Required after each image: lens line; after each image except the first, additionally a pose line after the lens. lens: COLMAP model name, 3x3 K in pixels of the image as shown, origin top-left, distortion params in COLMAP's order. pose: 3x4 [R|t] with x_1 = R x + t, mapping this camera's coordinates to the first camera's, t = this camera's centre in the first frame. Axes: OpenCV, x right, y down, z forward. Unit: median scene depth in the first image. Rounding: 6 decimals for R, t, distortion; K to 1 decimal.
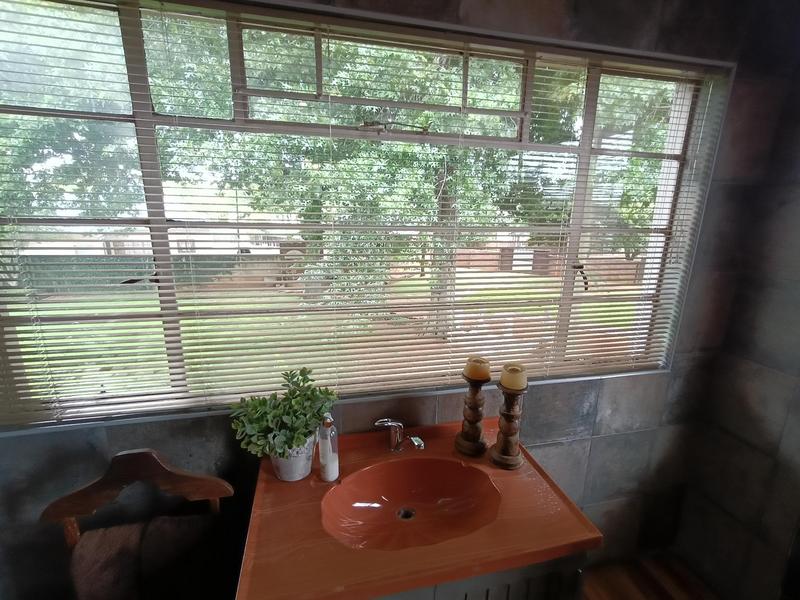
lens RADIAL K [[376.6, 0, 405.7], [0, 376.6, 296.5], [0, 0, 1]] dist [0.000252, 0.000418]
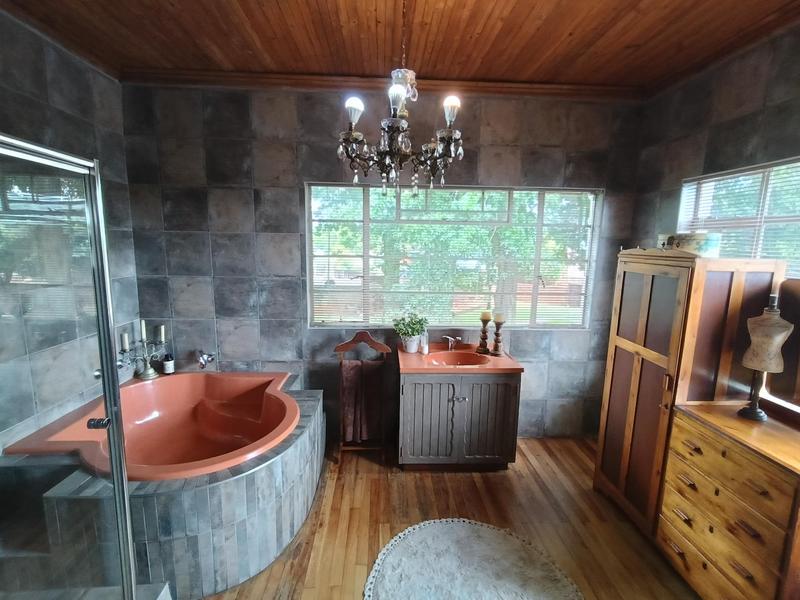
lens RADIAL K [[376.6, 0, 401.5], [0, 376.6, 301.2], [0, 0, 1]] dist [0.000252, 0.000418]
pose [[0.980776, 0.025958, -0.193403, 0.119267], [-0.040423, 0.996641, -0.071222, 0.278804], [0.190905, 0.077671, 0.978531, -1.422865]]
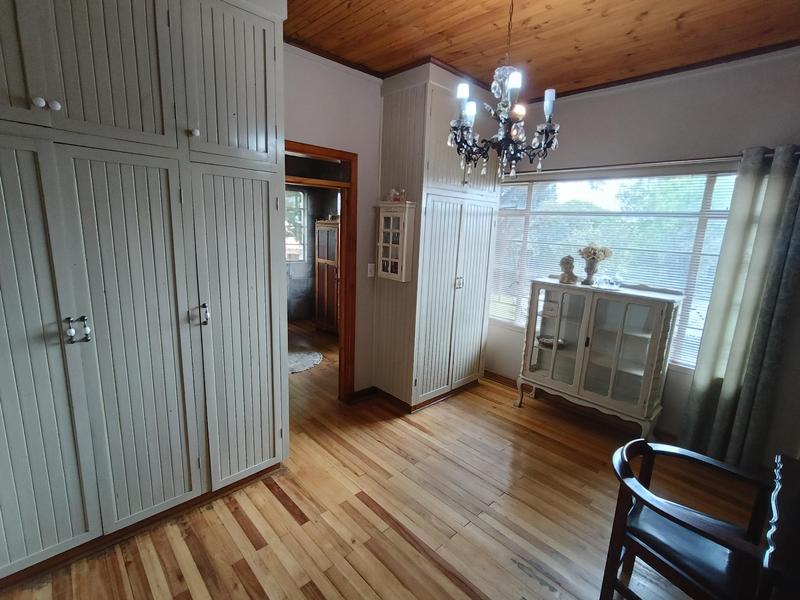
lens RADIAL K [[376.6, 0, 402.6], [0, 376.6, 300.3], [0, 0, 1]] dist [0.000252, 0.000418]
pose [[0.866208, -0.077847, 0.493582, -0.524743], [0.084470, 0.996386, 0.008910, 0.798126], [-0.492491, 0.033975, 0.869654, -3.609723]]
